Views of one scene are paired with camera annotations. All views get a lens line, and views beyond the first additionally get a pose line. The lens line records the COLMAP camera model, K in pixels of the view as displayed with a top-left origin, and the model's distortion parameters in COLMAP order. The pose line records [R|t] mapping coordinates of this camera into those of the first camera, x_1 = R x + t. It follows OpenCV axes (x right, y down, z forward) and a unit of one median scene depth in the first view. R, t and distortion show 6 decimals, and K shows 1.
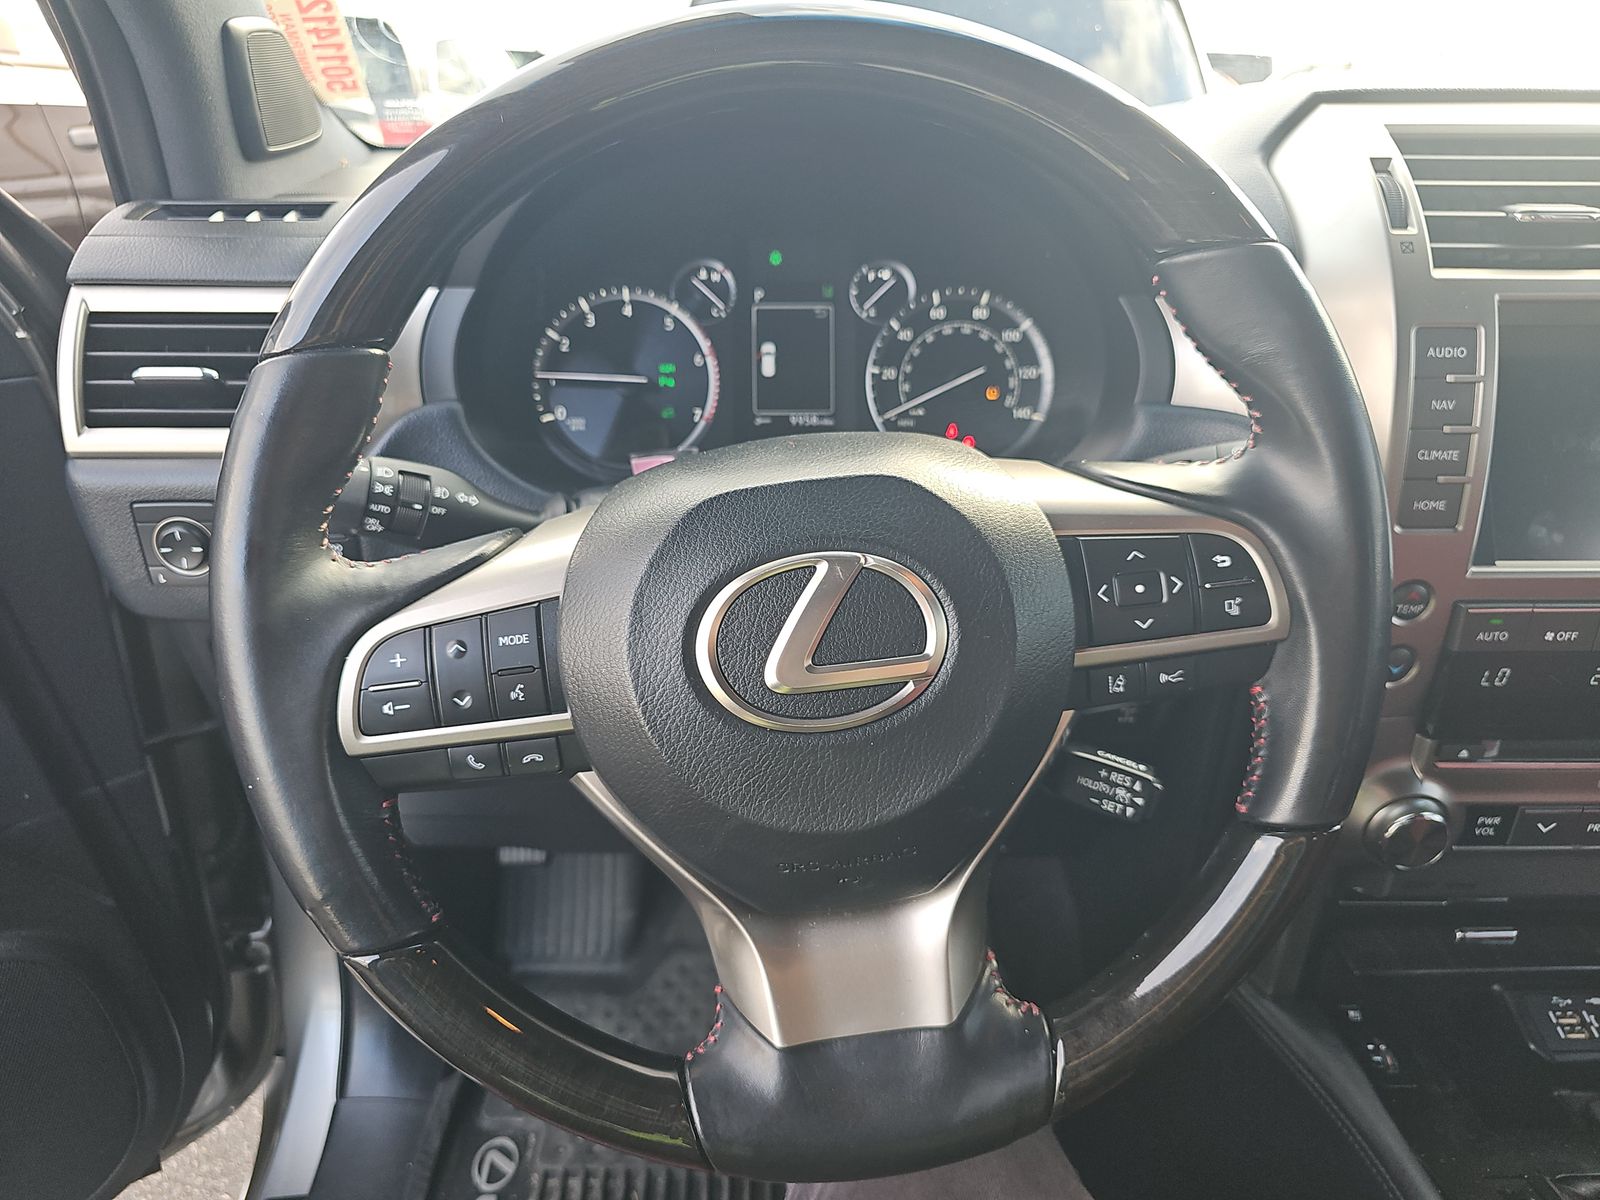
lens RADIAL K [[1086.1, 0, 800.0], [0, 1086.1, 600.0], [0, 0, 1]] dist [0.001575, -0.002963]
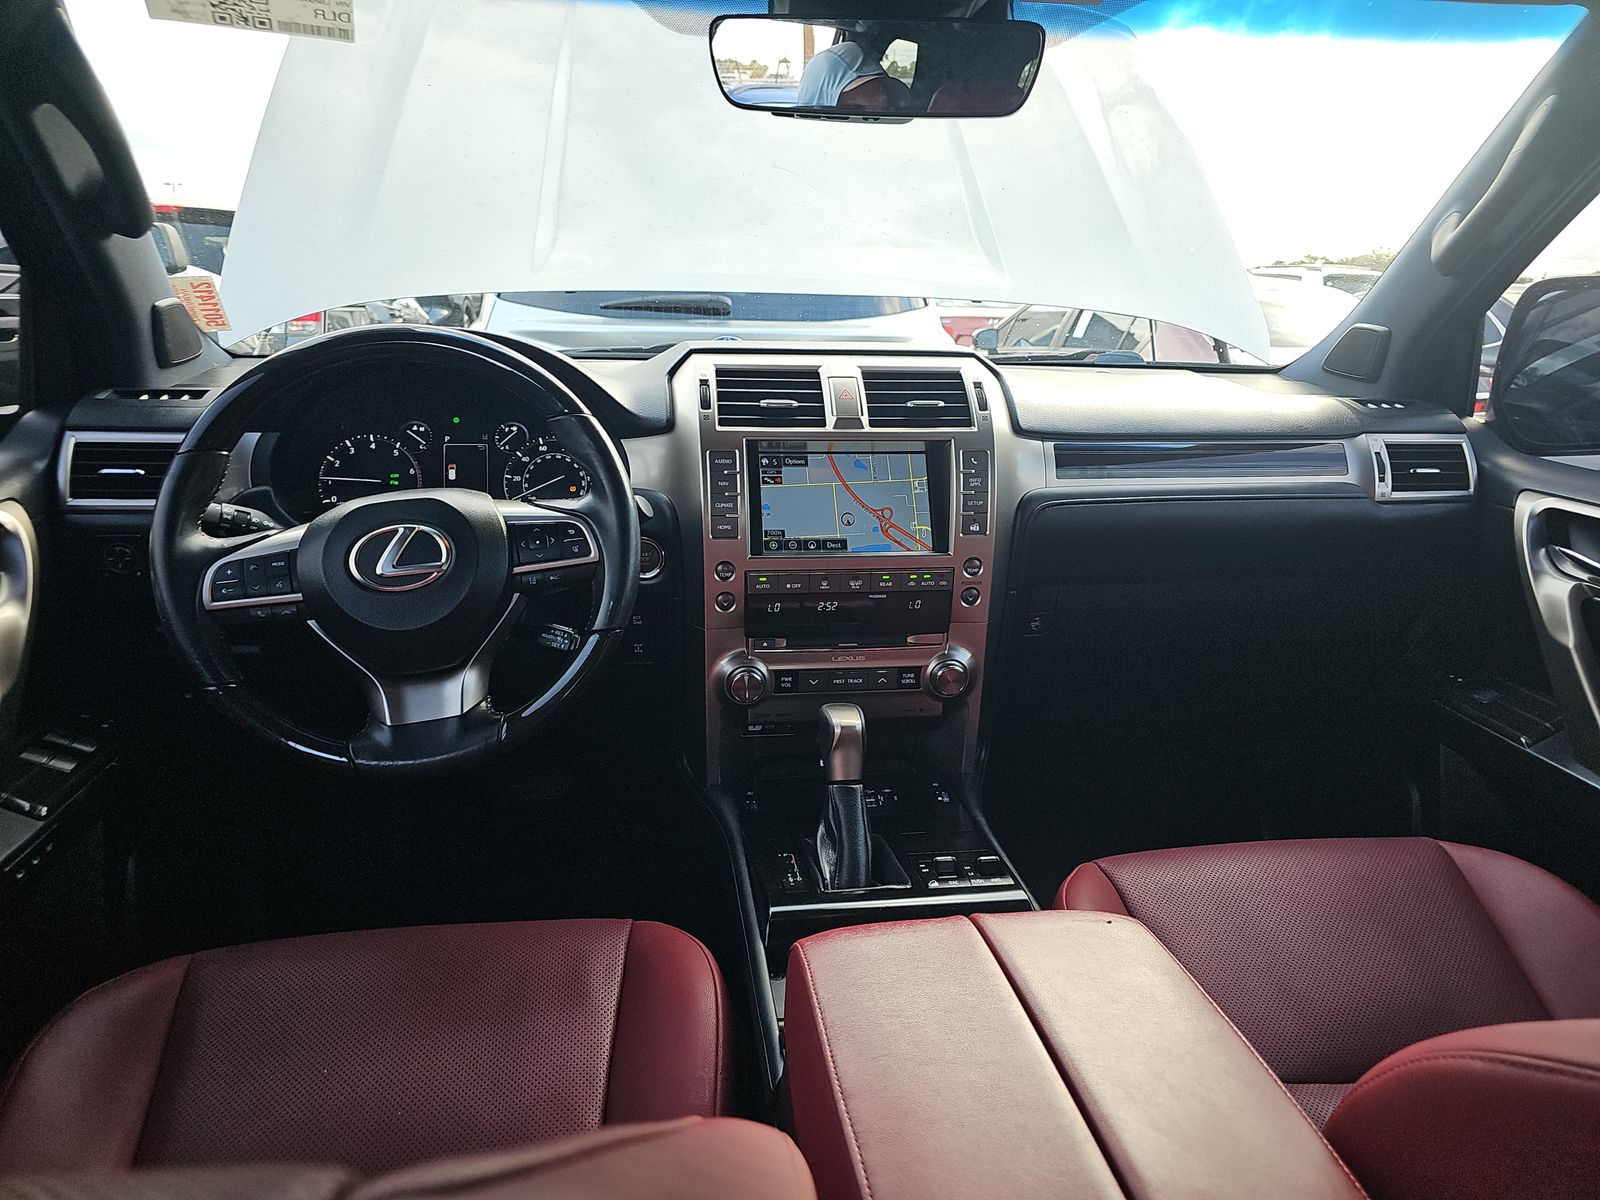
lens RADIAL K [[950.3, 0, 800.0], [0, 950.3, 600.0], [0, 0, 1]] dist [-0.000229, -0.019600]
pose [[0.986430, -0.019955, 0.162966, 0.302910], [0.039930, 0.991942, -0.120233, 0.230616], [-0.159253, 0.125109, 0.979278, -0.711645]]
